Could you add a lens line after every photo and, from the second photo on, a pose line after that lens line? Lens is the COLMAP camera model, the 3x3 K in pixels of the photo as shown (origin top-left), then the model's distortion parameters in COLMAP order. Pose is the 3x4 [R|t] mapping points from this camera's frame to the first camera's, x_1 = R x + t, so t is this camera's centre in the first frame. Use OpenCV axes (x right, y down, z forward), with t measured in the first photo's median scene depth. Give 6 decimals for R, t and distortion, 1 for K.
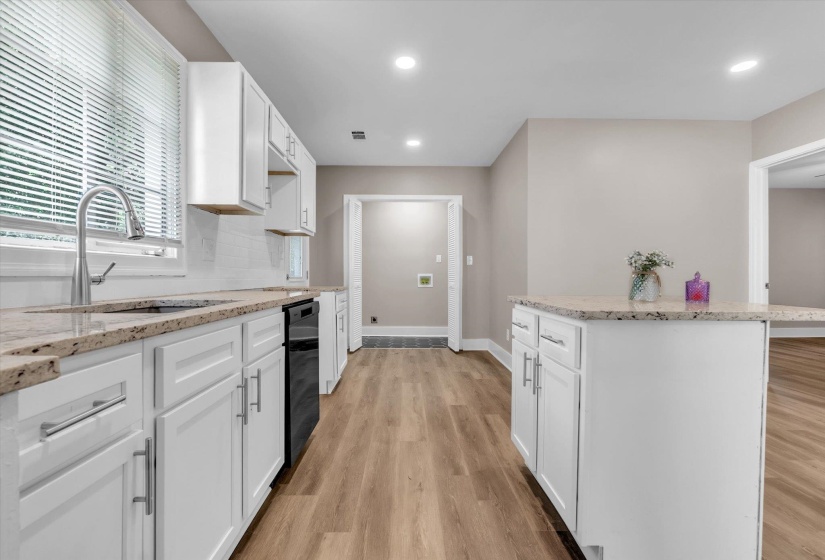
lens RADIAL K [[357.1, 0, 405.1], [0, 357.1, 279.2], [0, 0, 1]] dist [-0.006490, 0.001237]
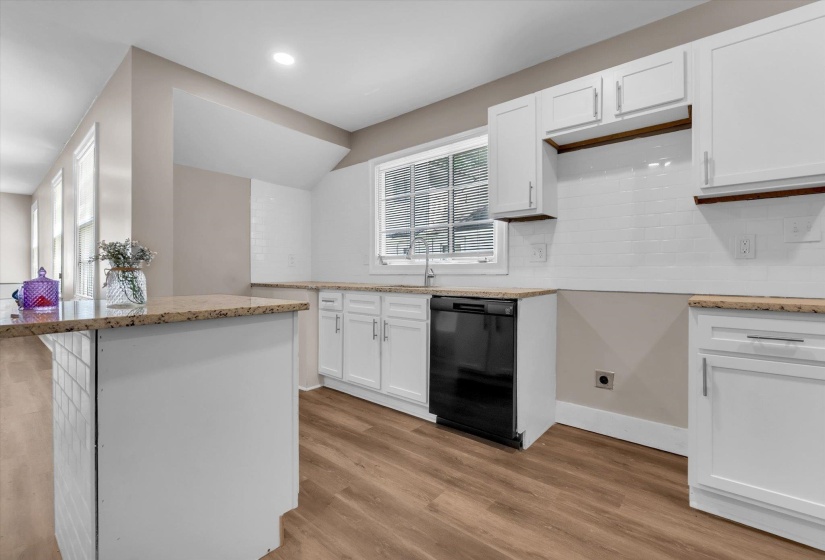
lens RADIAL K [[357.1, 0, 407.5], [0, 357.1, 272.8], [0, 0, 1]] dist [-0.006490, 0.001237]
pose [[-0.643155, -0.005469, -0.765716, 0.721976], [-0.014404, 0.999884, 0.004957, -0.019026], [0.765600, 0.014217, -0.643160, 1.641319]]
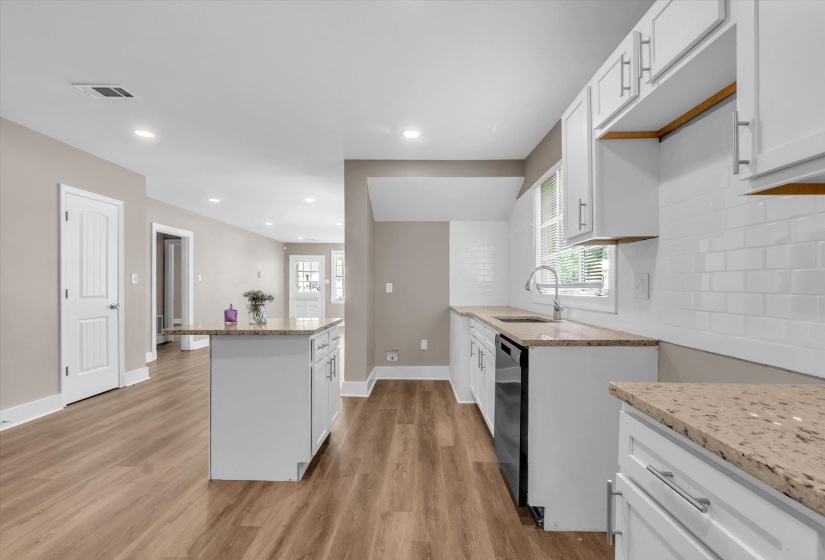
lens RADIAL K [[357.1, 0, 420.2], [0, 357.1, 284.5], [0, 0, 1]] dist [-0.006490, 0.001237]
pose [[-0.999982, -0.005611, 0.002017, -0.035099], [-0.005591, 0.999936, 0.009822, -0.105140], [-0.002072, 0.009811, -0.999950, 2.116612]]
